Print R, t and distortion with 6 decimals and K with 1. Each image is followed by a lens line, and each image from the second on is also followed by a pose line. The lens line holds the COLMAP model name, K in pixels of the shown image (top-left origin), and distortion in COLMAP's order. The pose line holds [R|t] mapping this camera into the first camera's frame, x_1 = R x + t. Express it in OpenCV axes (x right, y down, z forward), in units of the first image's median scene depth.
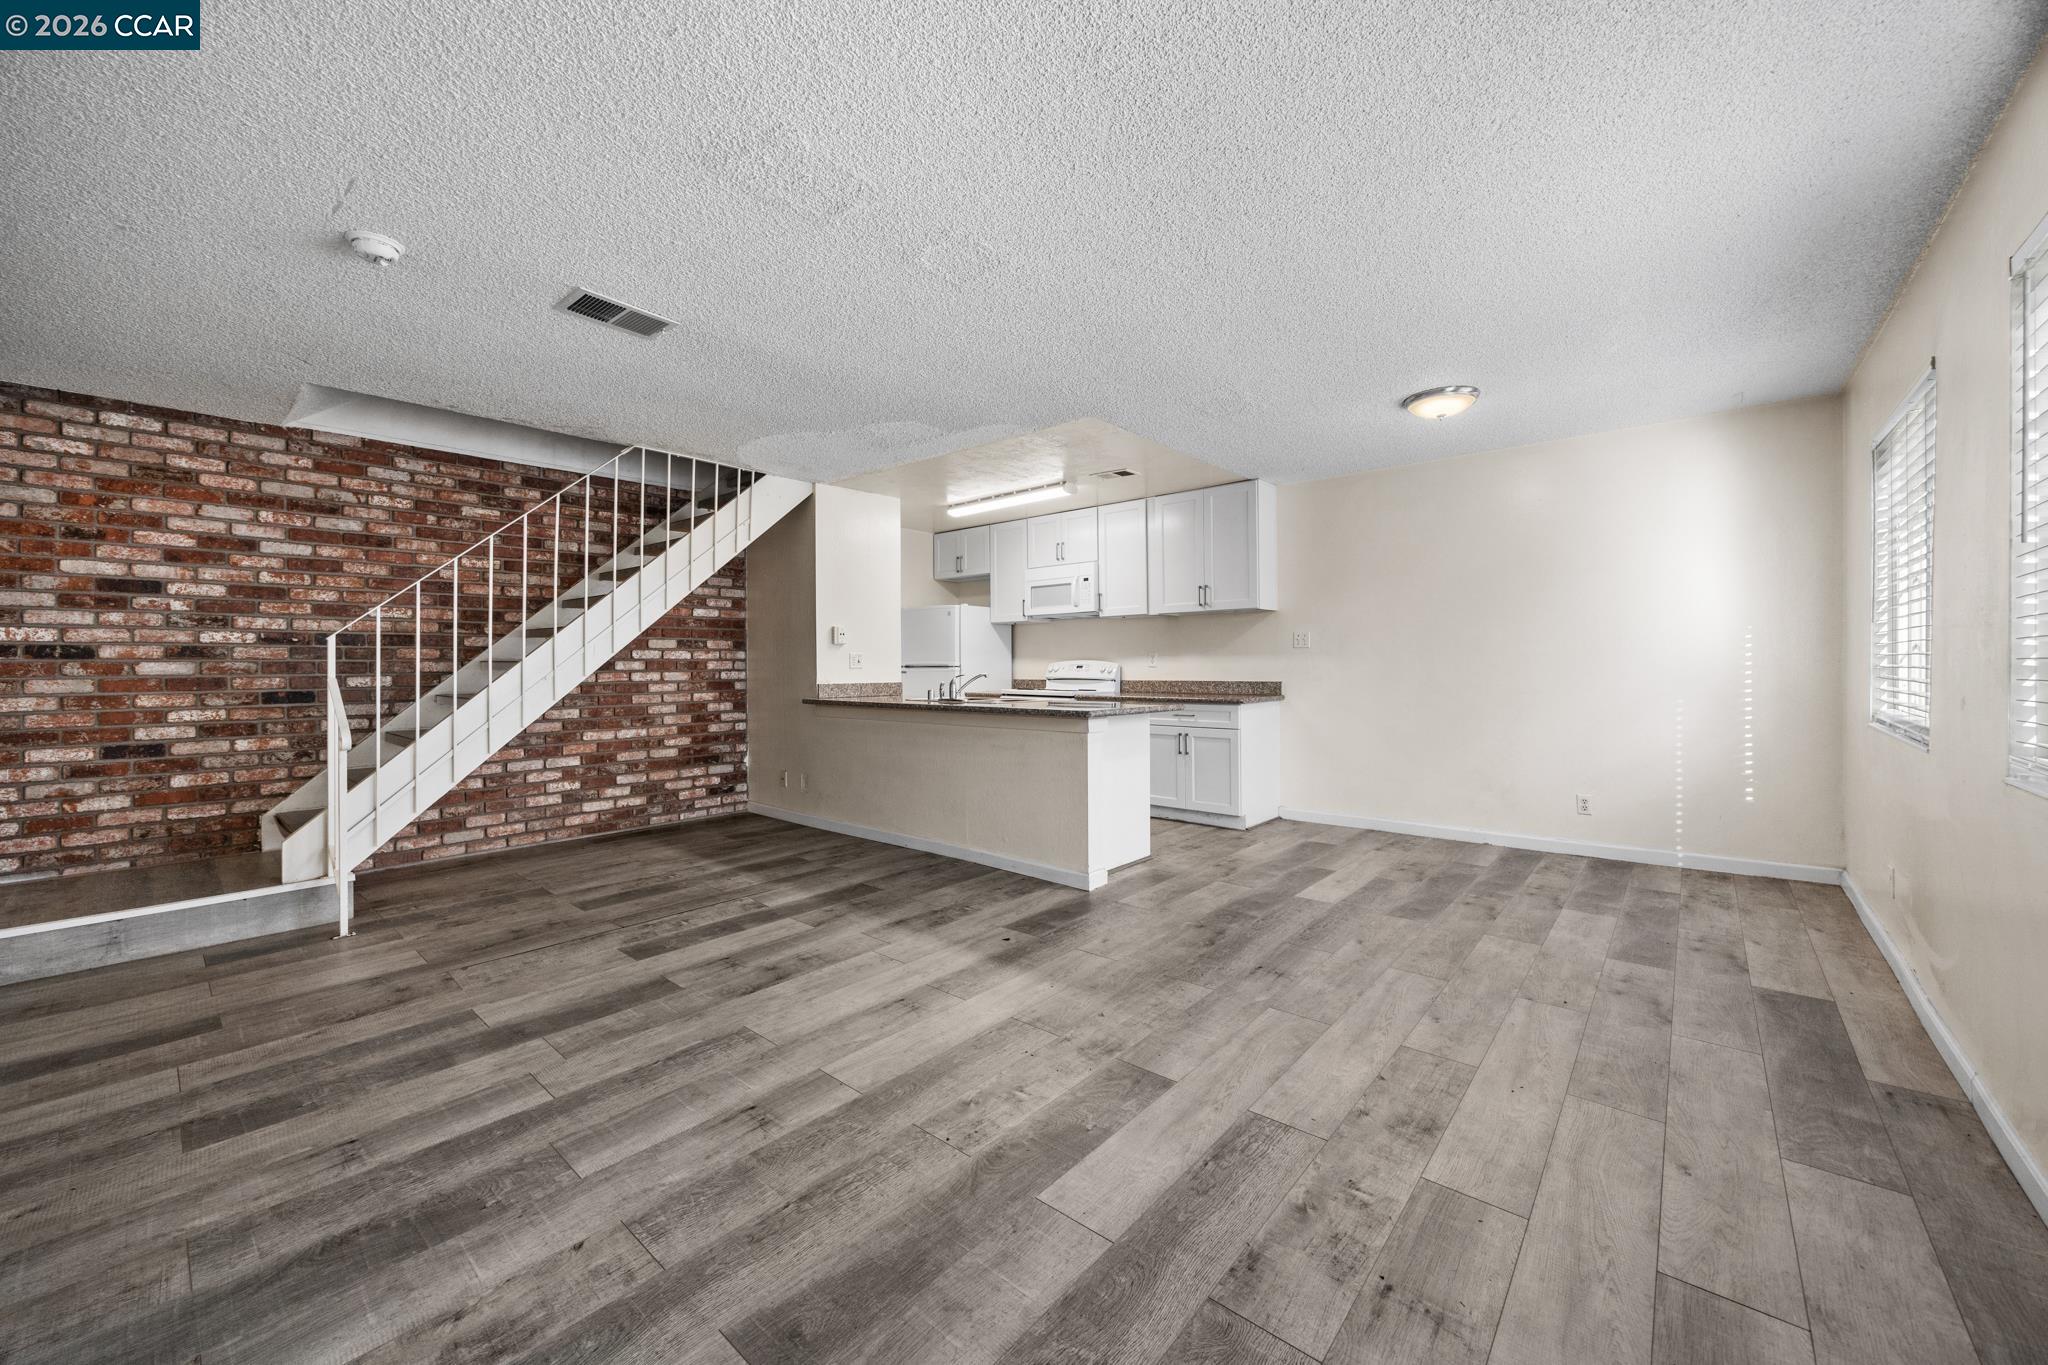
lens RADIAL K [[773.5, 0, 1021.6], [0, 773.5, 666.3], [0, 0, 1]] dist [-0.005261, 0.000027]
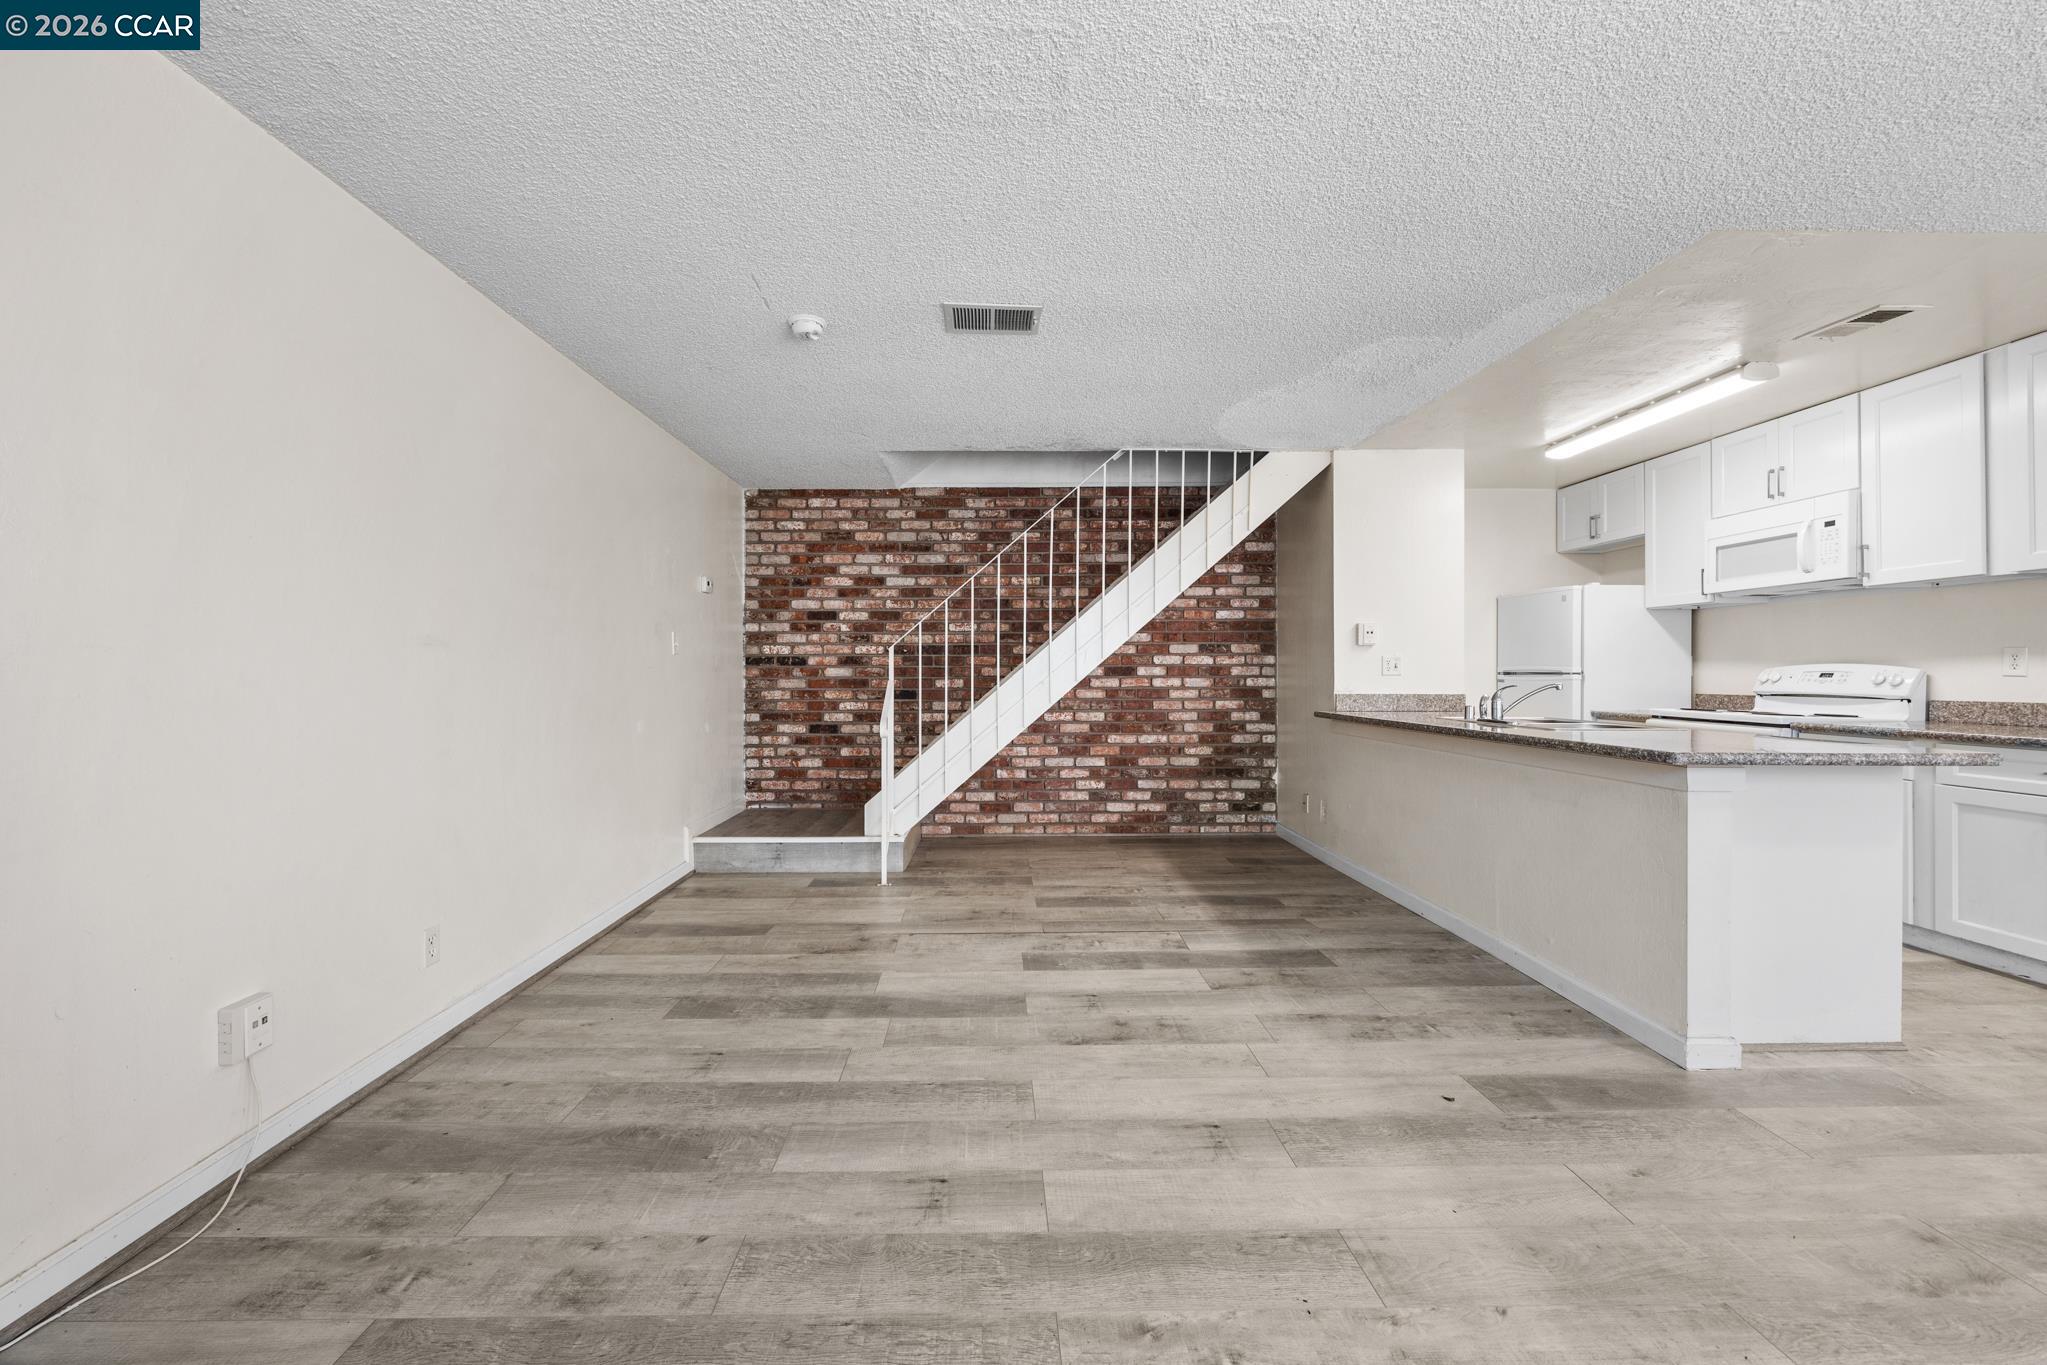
lens RADIAL K [[794.5, 0, 997.9], [0, 794.5, 675.4], [0, 0, 1]] dist [-0.006539, 0.000682]
pose [[0.664308, 0.006353, -0.747432, 0.178291], [-0.003587, 0.999979, 0.005311, 0.000150], [0.747450, -0.000847, 0.664317, 0.230421]]
